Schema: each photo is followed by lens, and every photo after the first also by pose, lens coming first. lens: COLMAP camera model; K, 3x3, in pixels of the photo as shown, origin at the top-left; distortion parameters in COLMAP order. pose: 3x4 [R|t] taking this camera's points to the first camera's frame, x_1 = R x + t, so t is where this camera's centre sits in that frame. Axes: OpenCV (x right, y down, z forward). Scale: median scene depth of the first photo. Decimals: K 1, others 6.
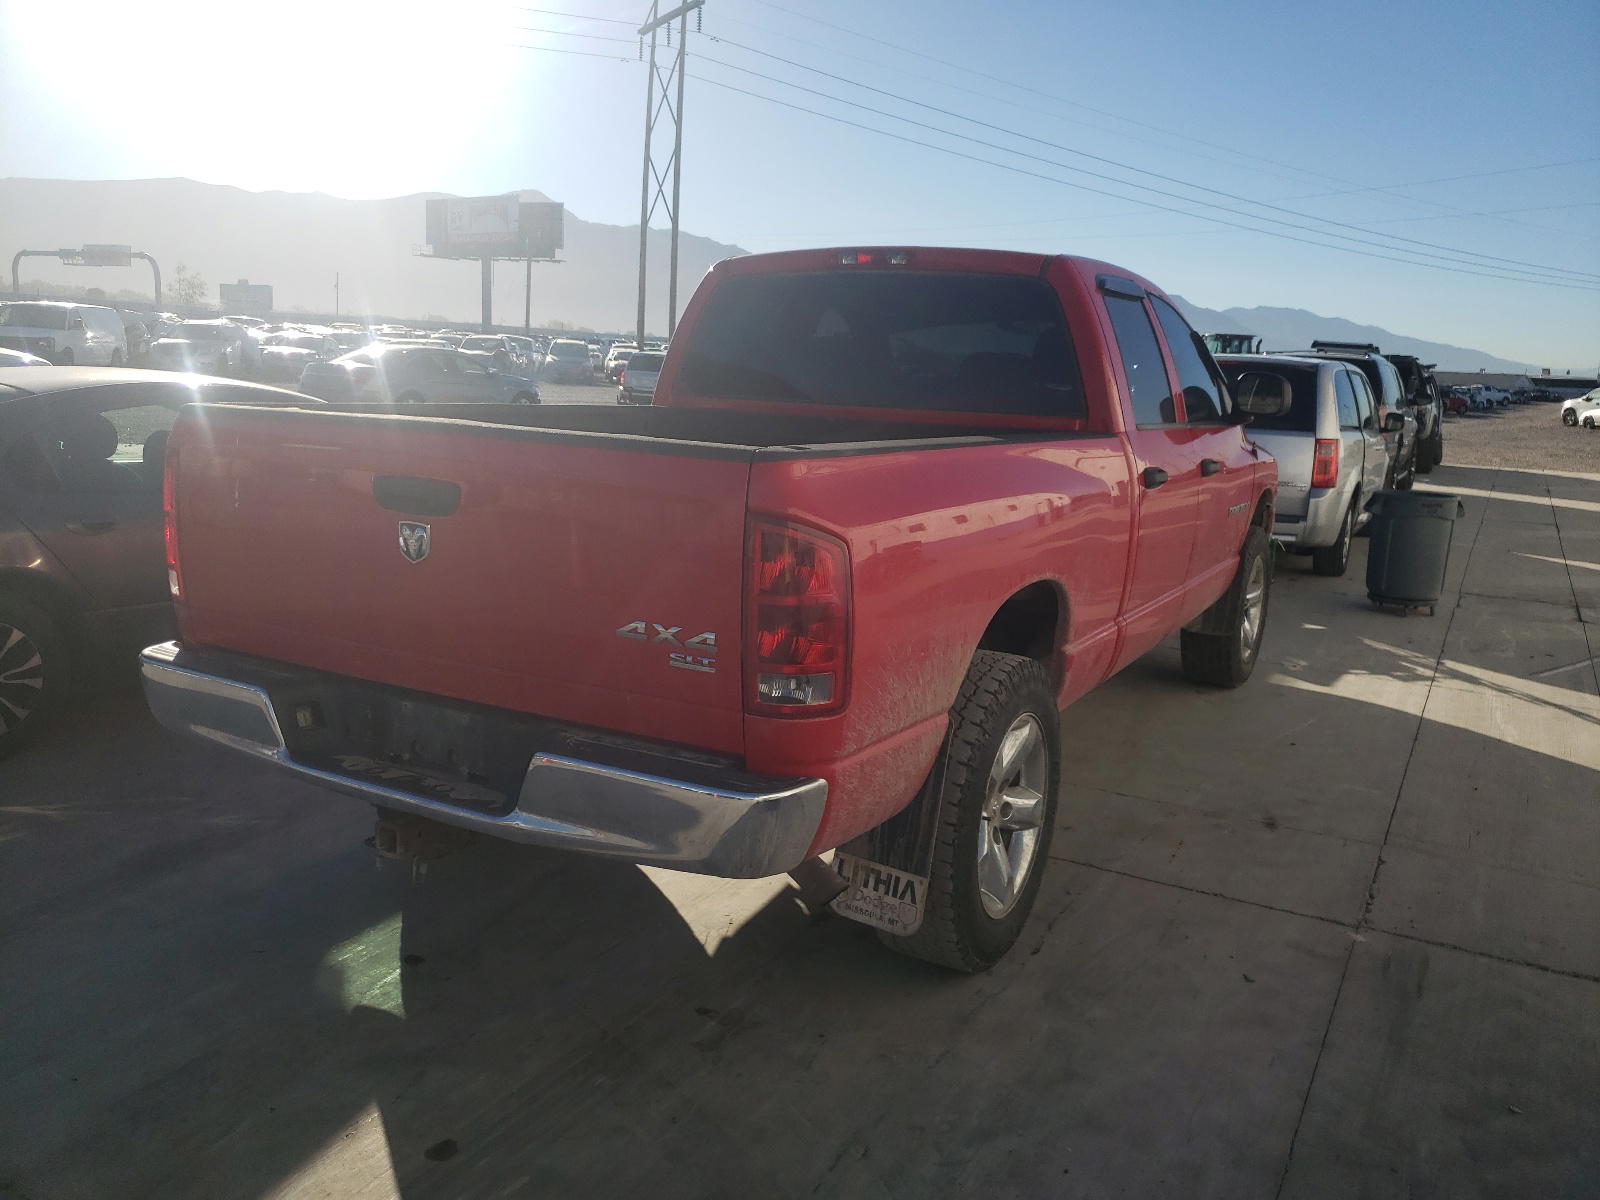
lens RADIAL K [[1206.5, 0, 802.7], [0, 1206.5, 603.1], [0, 0, 1]] dist [-0.026818, 0.041048]
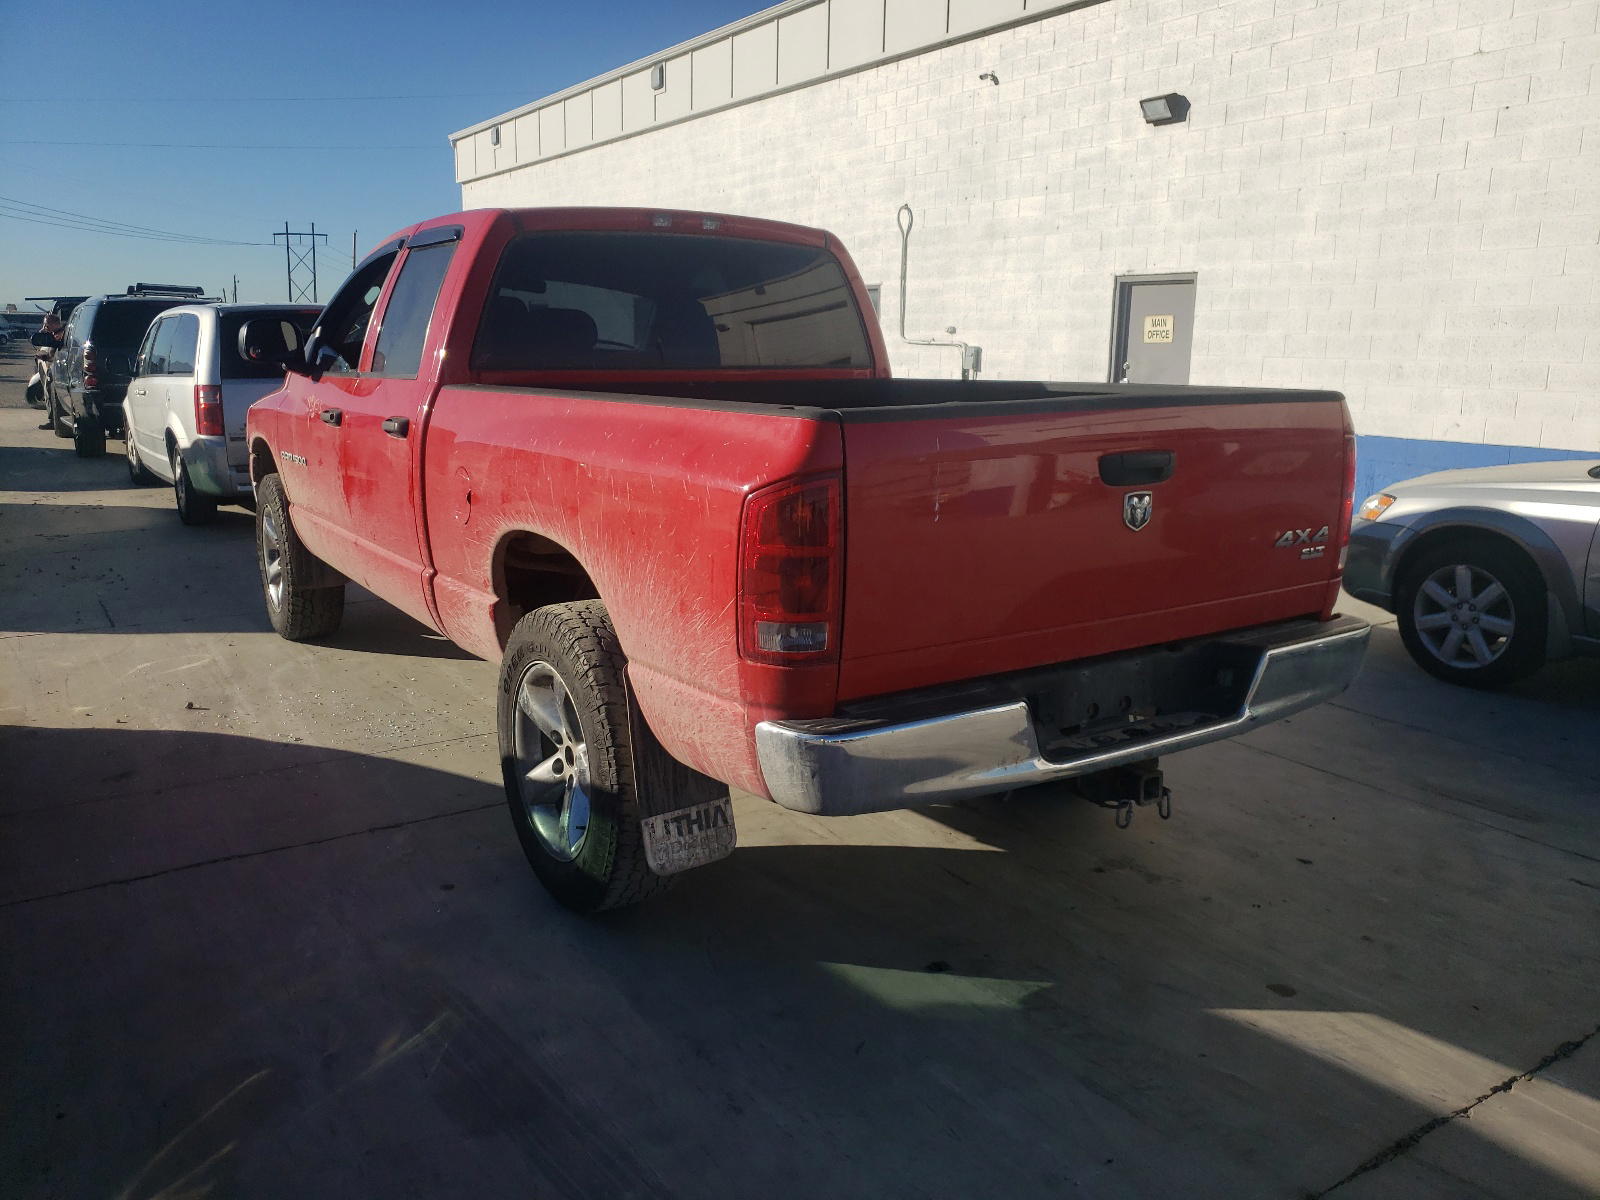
lens RADIAL K [[1206.5, 0, 802.7], [0, 1206.5, 603.1], [0, 0, 1]] dist [-0.026818, 0.041048]
pose [[0.485647, -0.226088, 0.844412, -1.292274], [0.175637, 0.971513, 0.159105, -0.178996], [-0.856329, 0.071041, 0.511521, 0.670297]]
